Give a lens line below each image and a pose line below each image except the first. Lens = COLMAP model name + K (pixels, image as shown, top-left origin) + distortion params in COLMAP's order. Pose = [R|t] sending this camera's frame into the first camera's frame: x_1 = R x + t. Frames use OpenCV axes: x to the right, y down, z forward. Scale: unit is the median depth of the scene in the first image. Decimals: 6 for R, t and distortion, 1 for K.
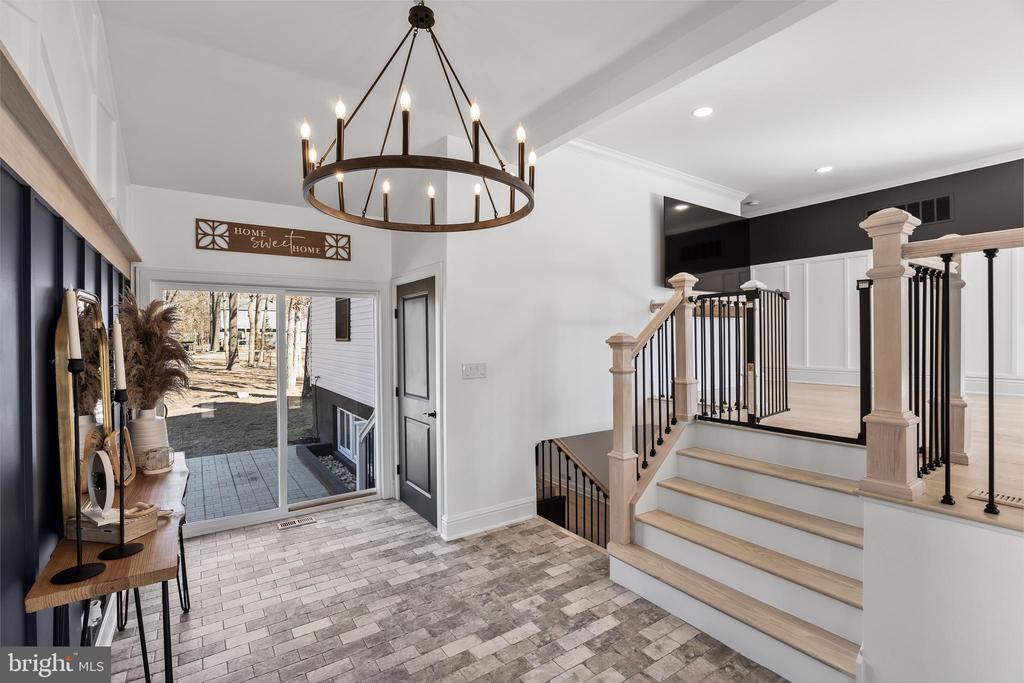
lens RADIAL K [[471.2, 0, 514.9], [0, 471.2, 342.6], [0, 0, 1]] dist [-0.016171, 0.001647]
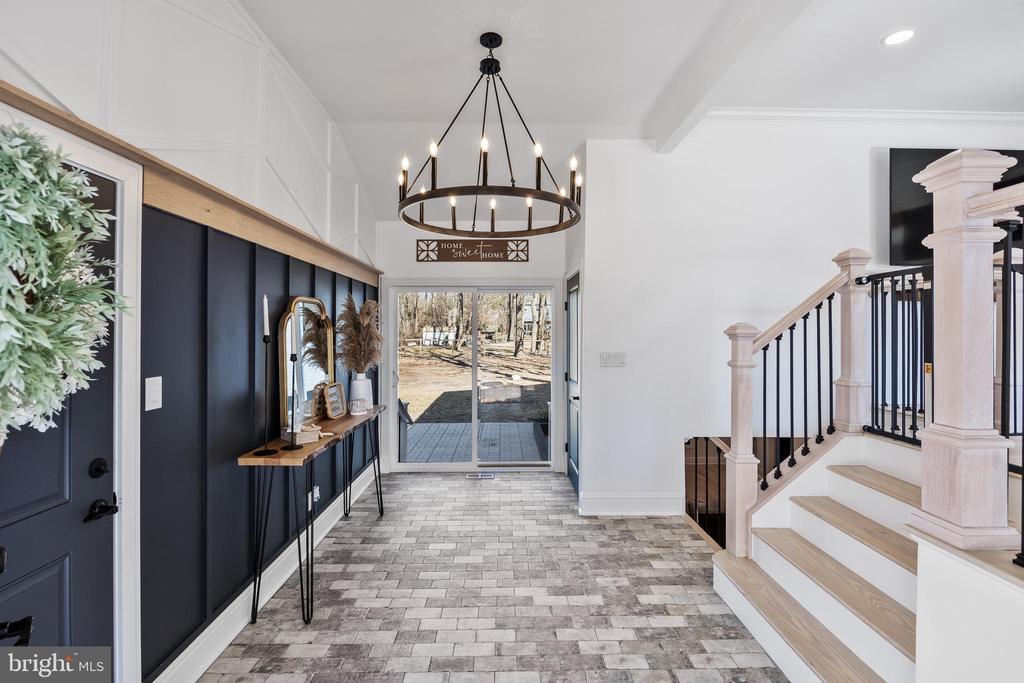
lens RADIAL K [[480.5, 0, 510.5], [0, 480.5, 334.4], [0, 0, 1]] dist [-0.004420, -0.000116]
pose [[0.827820, 0.012366, -0.560857, 0.346349], [-0.013521, 0.999906, 0.002090, 0.005678], [0.560830, 0.005853, 0.827910, -0.010463]]
